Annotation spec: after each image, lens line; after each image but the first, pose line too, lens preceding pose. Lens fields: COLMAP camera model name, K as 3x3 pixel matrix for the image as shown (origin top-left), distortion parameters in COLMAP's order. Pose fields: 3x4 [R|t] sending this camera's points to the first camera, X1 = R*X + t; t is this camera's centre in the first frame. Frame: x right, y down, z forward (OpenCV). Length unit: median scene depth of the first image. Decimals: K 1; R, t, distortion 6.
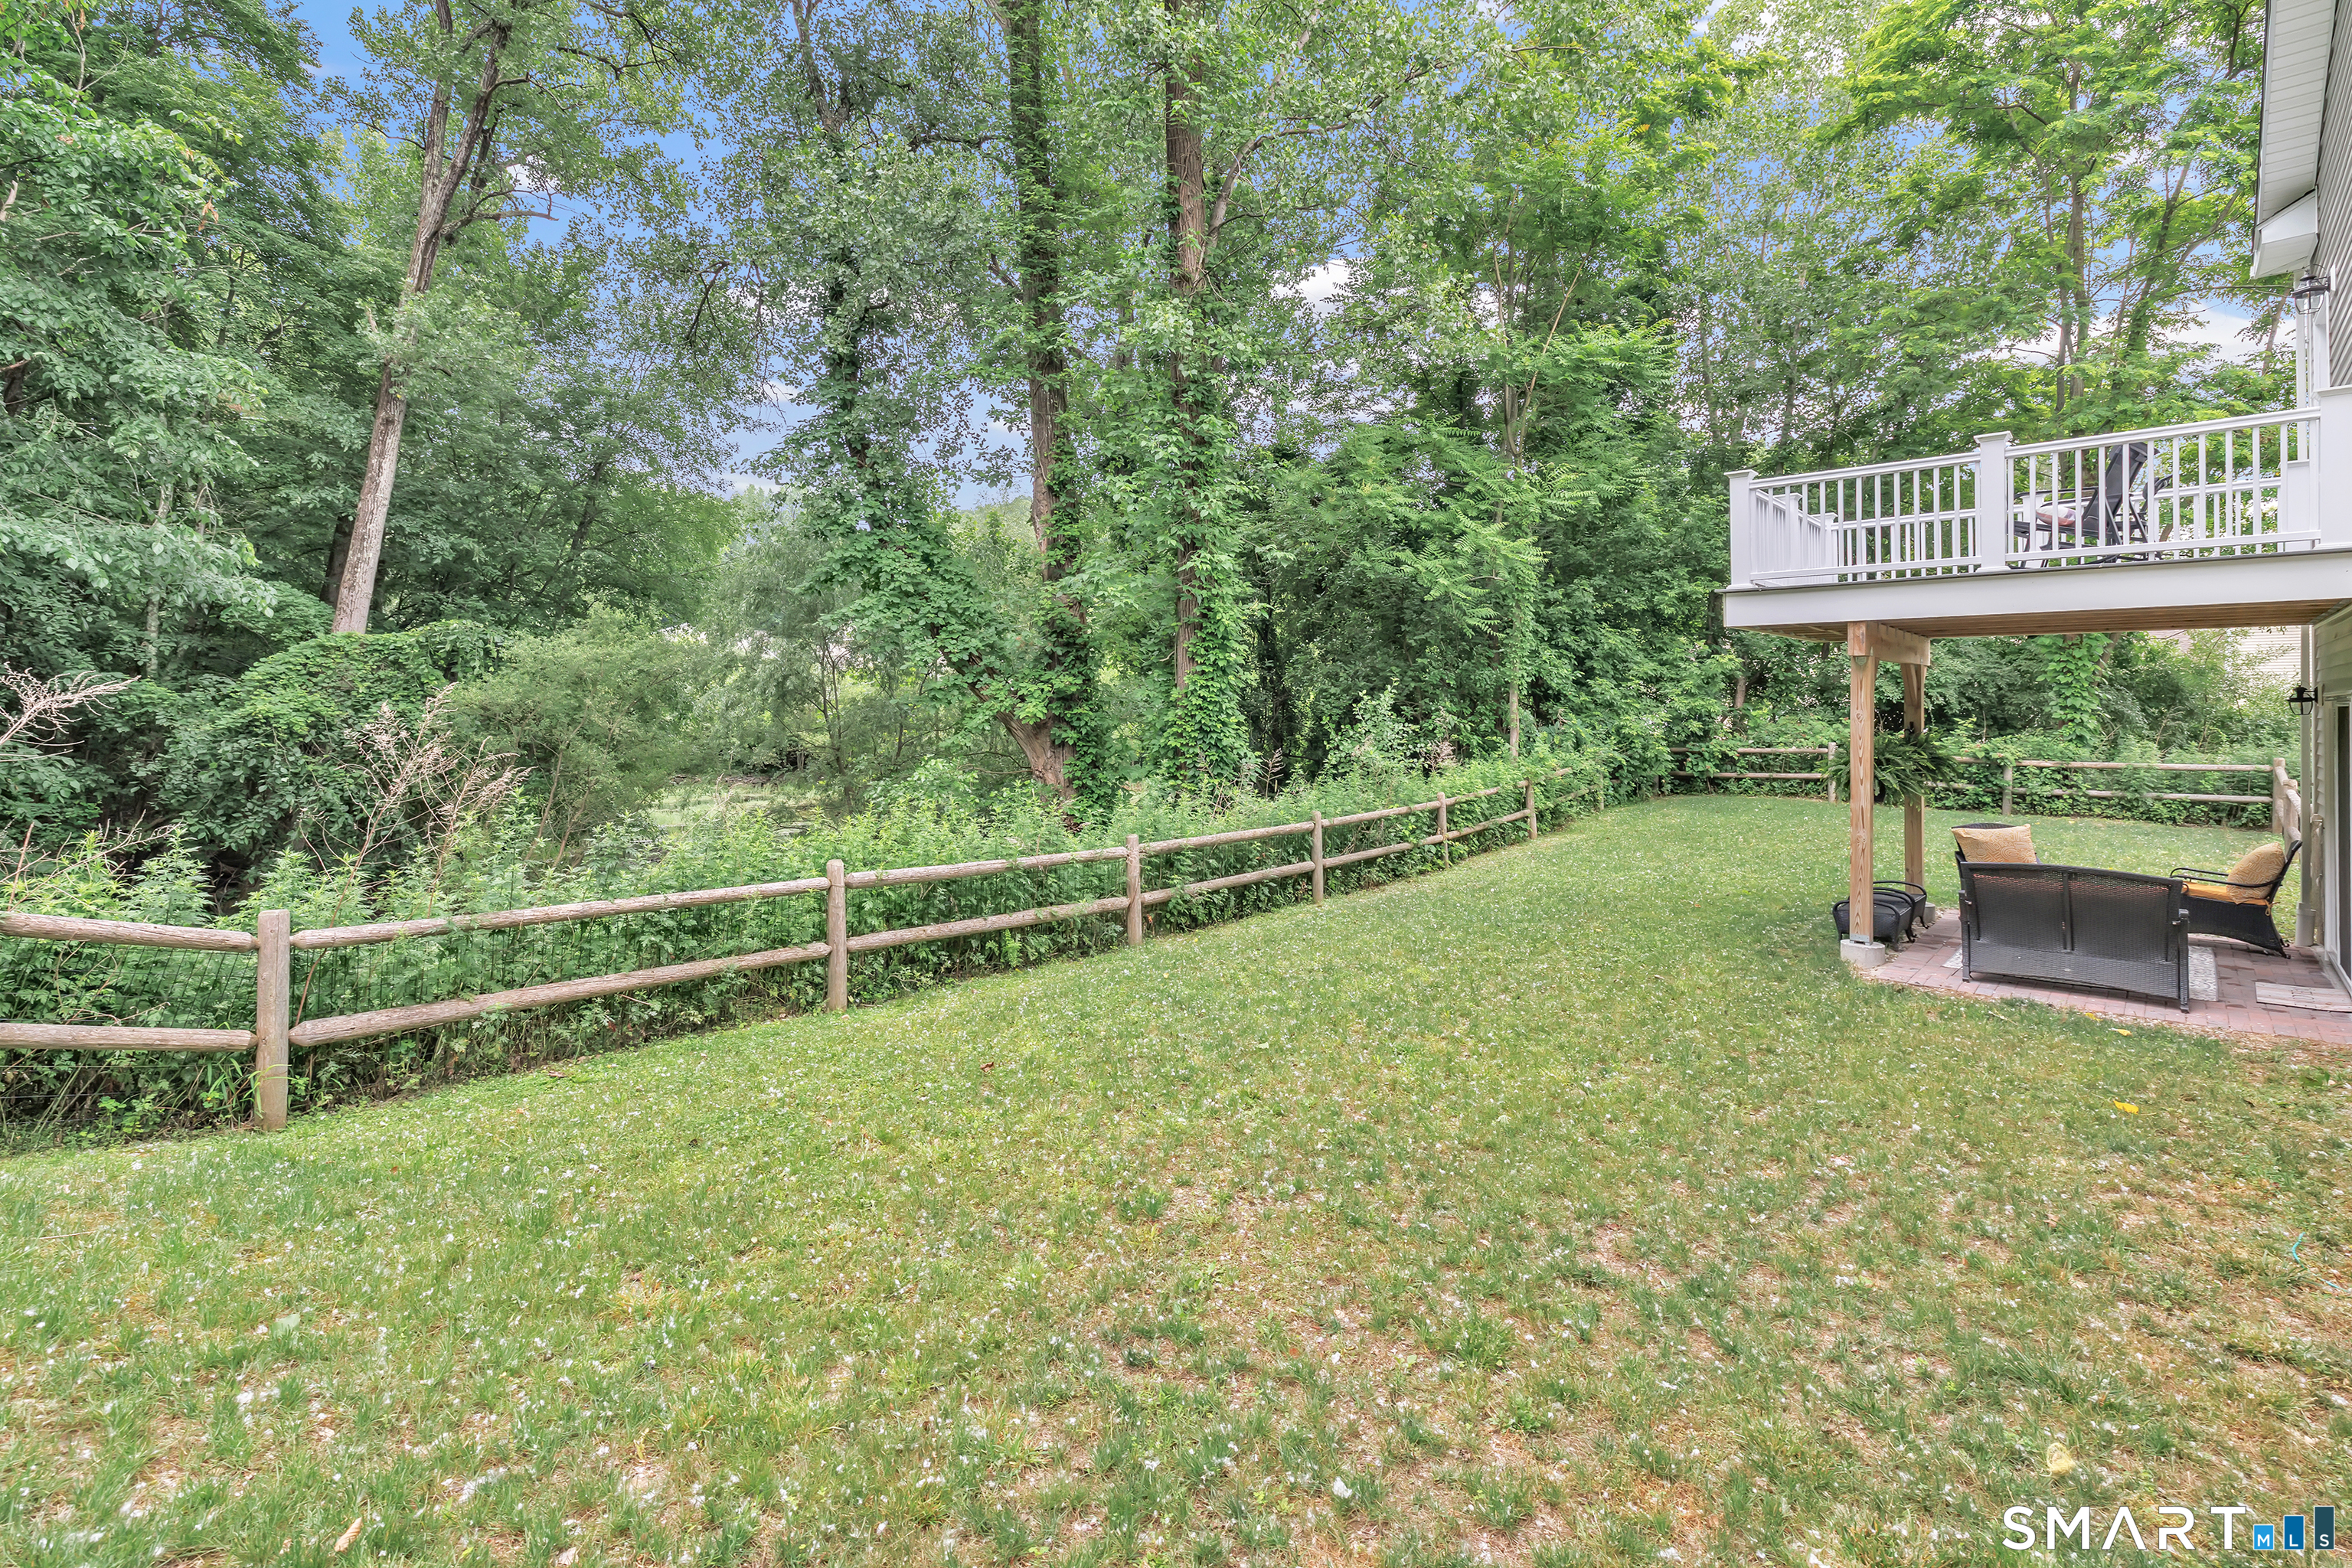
lens RADIAL K [[1068.2, 0, 1153.9], [0, 1068.2, 733.4], [0, 0, 1]] dist [0.001158, 0.000455]
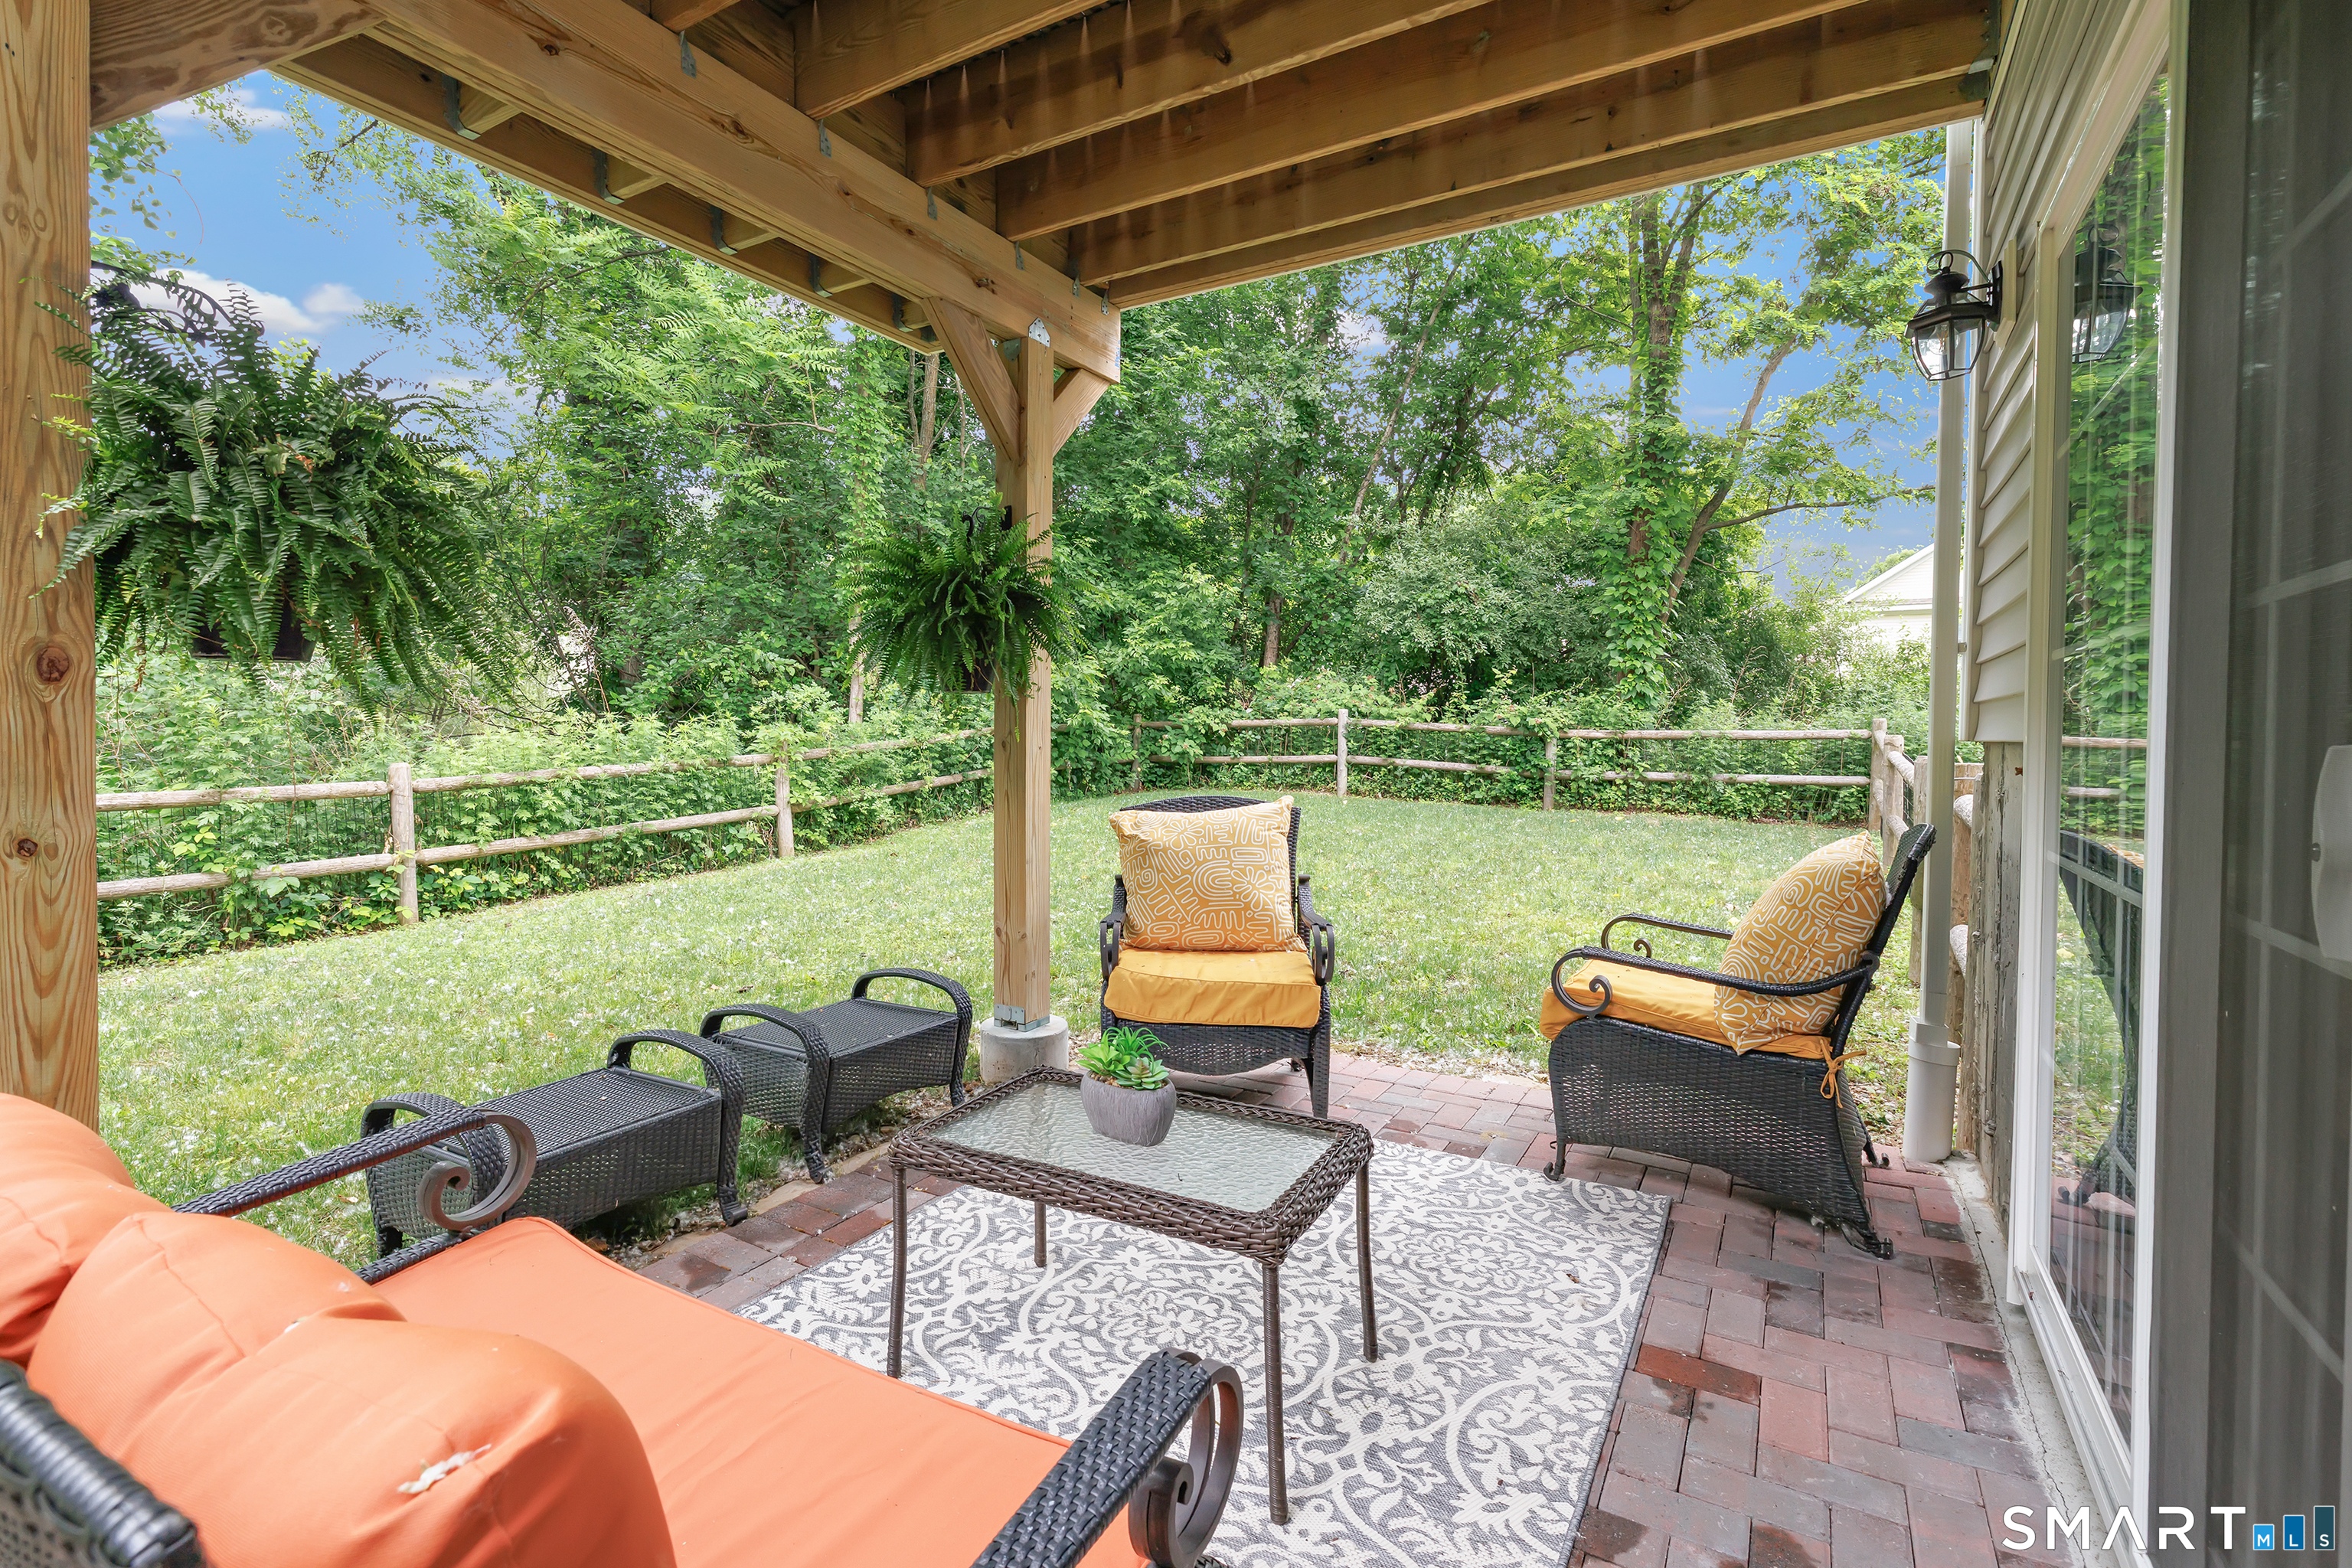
lens RADIAL K [[1068.2, 0, 1178.4], [0, 1068.2, 791.0], [0, 0, 1]] dist [0.001158, 0.000455]
pose [[0.973917, -0.003548, 0.226875, 0.427783], [-0.004271, 0.999414, 0.033965, 0.043235], [-0.226863, -0.034048, 0.973331, 0.405262]]
